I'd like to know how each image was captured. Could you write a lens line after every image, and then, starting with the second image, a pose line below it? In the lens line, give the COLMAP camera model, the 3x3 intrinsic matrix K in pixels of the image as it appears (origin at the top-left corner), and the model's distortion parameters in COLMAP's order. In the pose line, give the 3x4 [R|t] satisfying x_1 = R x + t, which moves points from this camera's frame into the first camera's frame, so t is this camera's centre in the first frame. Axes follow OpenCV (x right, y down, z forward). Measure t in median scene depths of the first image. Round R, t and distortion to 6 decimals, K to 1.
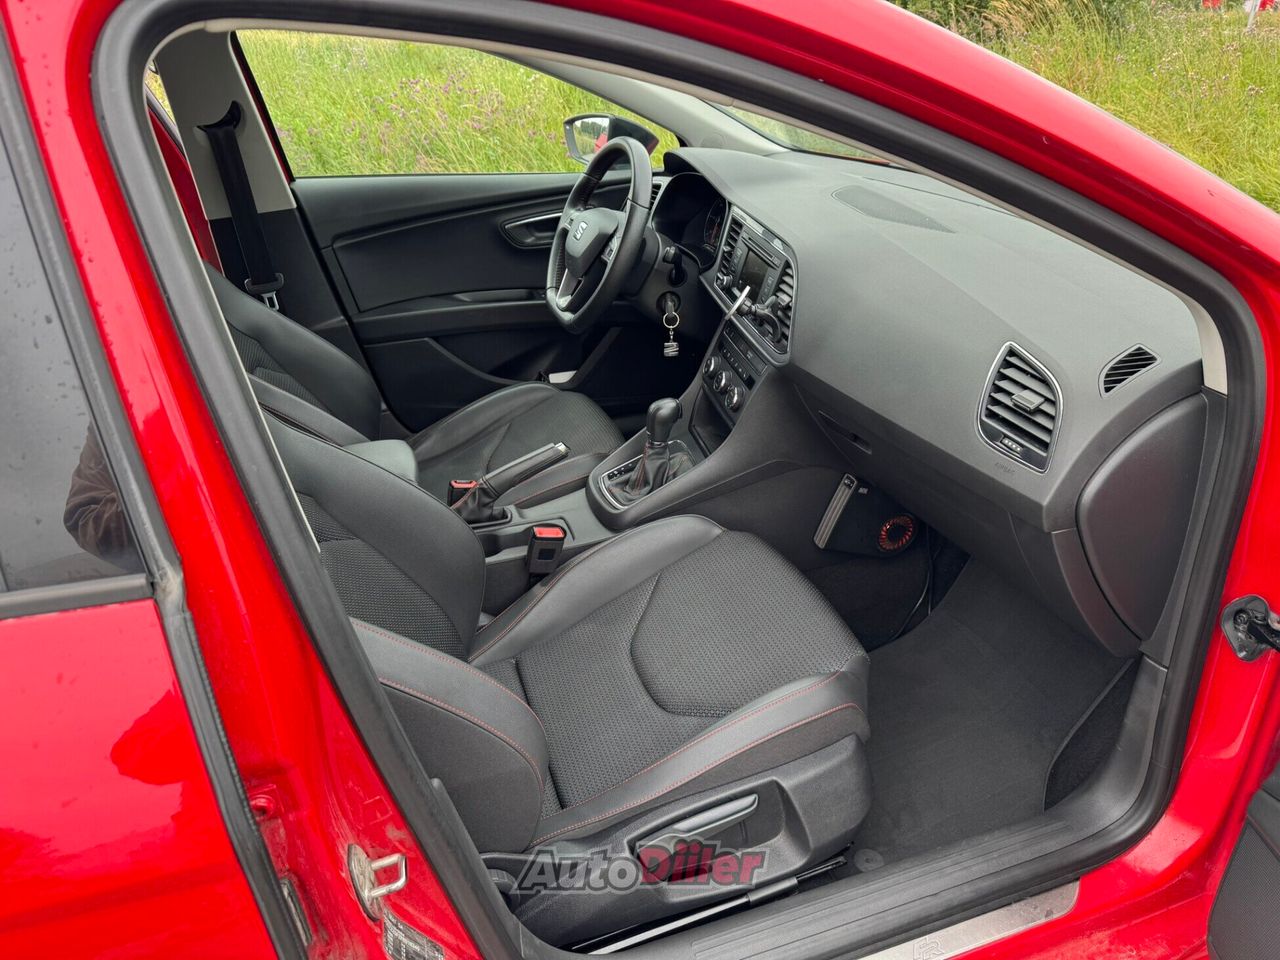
lens RADIAL K [[894.7, 0, 640.7], [0, 894.7, 481.1], [0, 0, 1]] dist [0.031440, -0.034444]
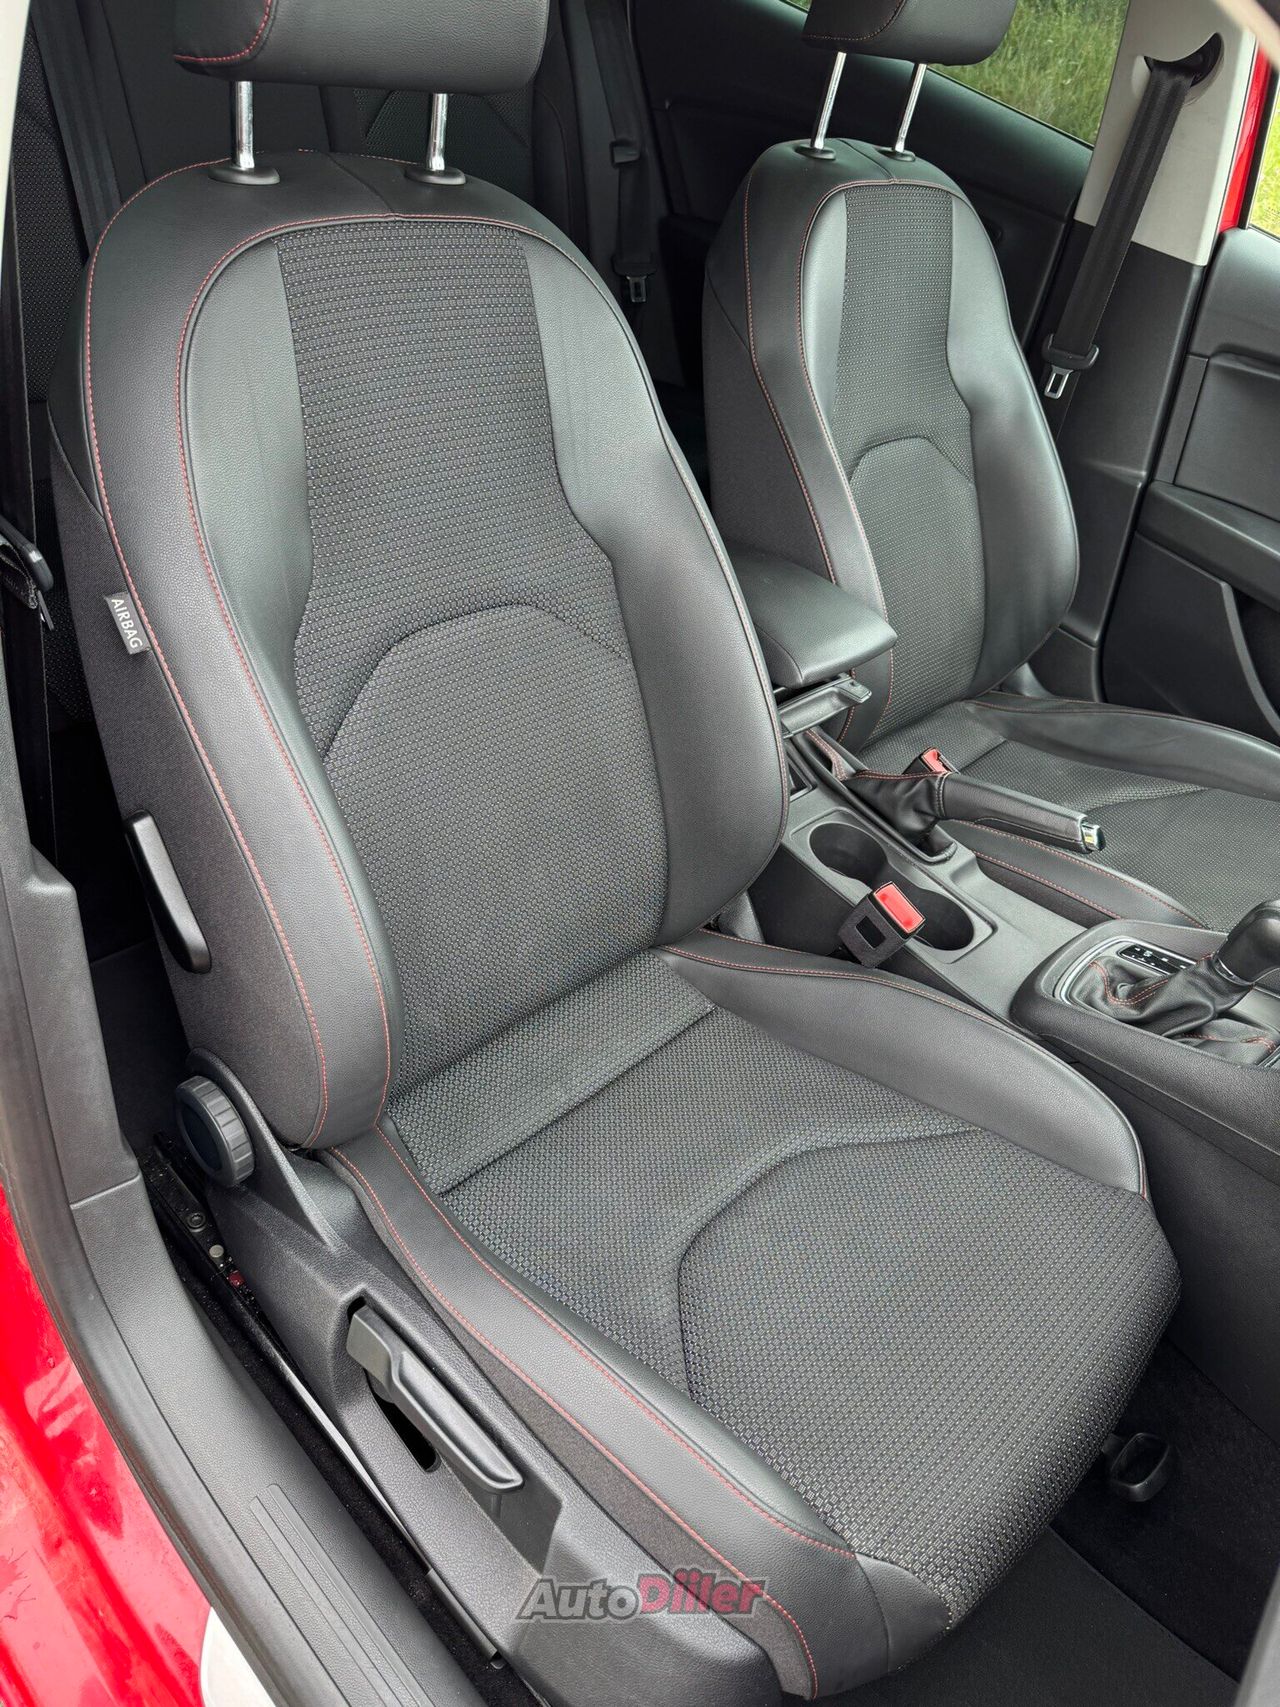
lens RADIAL K [[1193.2, 0, 640.4], [0, 1193.2, 850.5], [0, 0, 1]] dist [0.031440, -0.034444]
pose [[0.431233, 0.694983, -0.575358, 0.199901], [-0.630265, 0.688350, 0.359081, -0.114413], [0.645603, 0.207781, 0.734863, 0.331209]]
